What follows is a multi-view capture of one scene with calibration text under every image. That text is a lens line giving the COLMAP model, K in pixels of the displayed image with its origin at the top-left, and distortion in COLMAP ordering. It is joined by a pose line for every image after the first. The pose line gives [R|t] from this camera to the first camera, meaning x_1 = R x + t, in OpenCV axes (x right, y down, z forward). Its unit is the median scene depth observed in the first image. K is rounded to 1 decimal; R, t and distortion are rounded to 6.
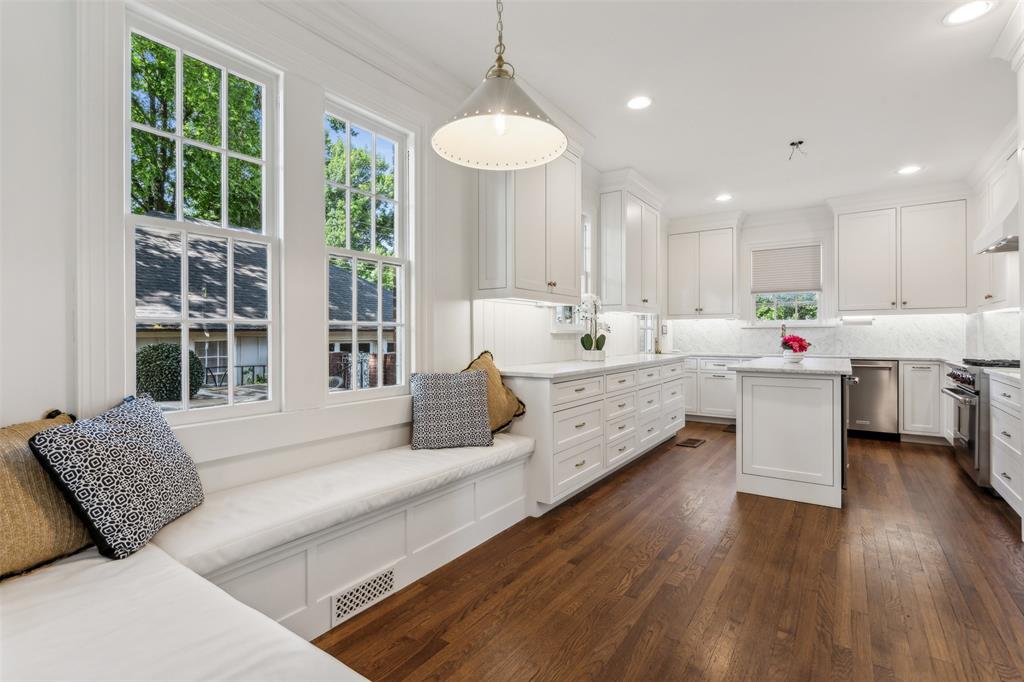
lens RADIAL K [[484.7, 0, 503.8], [0, 484.7, 335.1], [0, 0, 1]] dist [-0.009283, 0.003758]
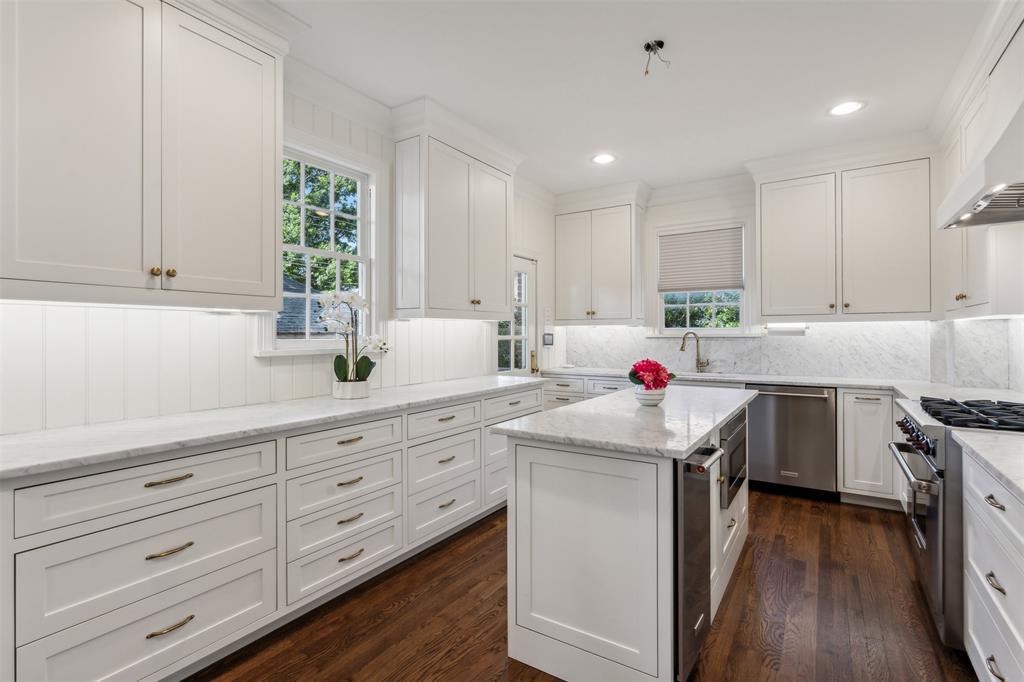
lens RADIAL K [[484.7, 0, 508.2], [0, 484.7, 332.2], [0, 0, 1]] dist [-0.009283, 0.003758]
pose [[0.999462, -0.000879, 0.032798, 0.321776], [0.001027, 0.999989, -0.004504, -0.025723], [-0.032794, 0.004535, 0.999452, 0.318133]]
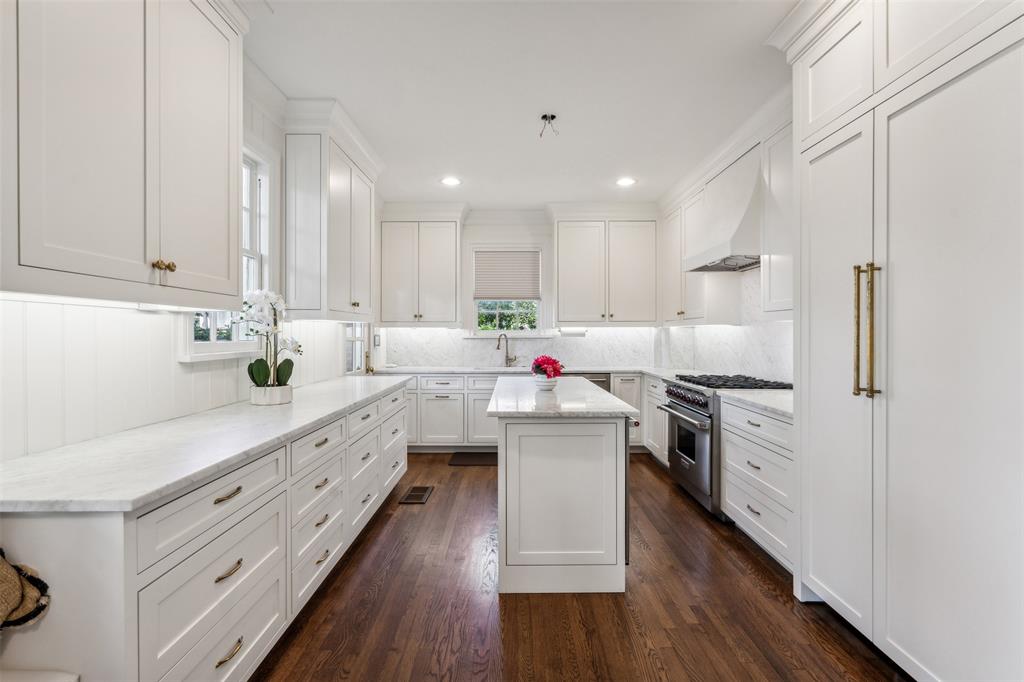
lens RADIAL K [[484.7, 0, 512.7], [0, 484.7, 335.8], [0, 0, 1]] dist [-0.009283, 0.003758]
pose [[0.815138, -0.001107, 0.579266, 0.072606], [-0.000495, 0.999996, 0.002608, -0.028046], [-0.579267, -0.002413, 0.815134, 0.301879]]
